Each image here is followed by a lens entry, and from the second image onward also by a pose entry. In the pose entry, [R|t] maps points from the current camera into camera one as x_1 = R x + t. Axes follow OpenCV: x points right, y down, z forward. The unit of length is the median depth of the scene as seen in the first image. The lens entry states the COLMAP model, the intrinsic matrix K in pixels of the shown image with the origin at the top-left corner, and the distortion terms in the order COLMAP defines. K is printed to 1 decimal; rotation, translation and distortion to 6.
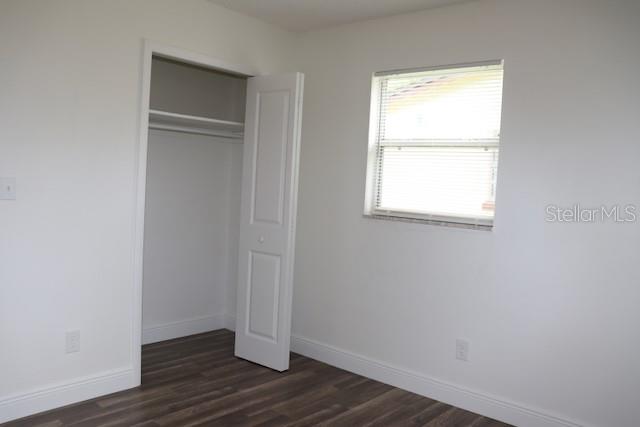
lens RADIAL K [[522.4, 0, 320.0], [0, 522.4, 213.5], [0, 0, 1]] dist [-0.163888, 0.124213]
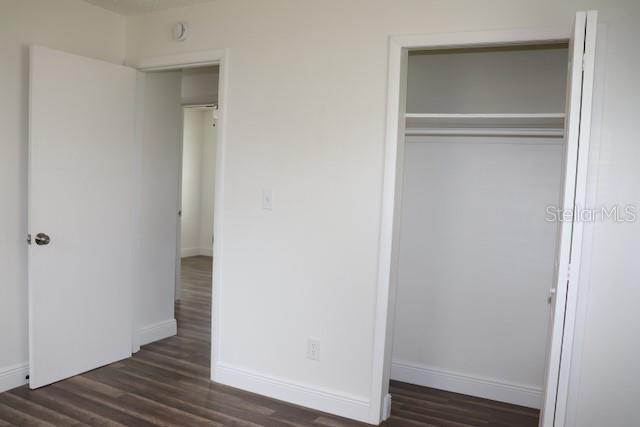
lens RADIAL K [[522.4, 0, 320.0], [0, 522.4, 213.5], [0, 0, 1]] dist [-0.163888, 0.124213]
pose [[0.254196, 0.013569, -0.967057, 0.489684], [-0.081180, 0.996672, -0.007354, -0.015193], [0.963740, 0.080375, 0.254452, 0.658197]]
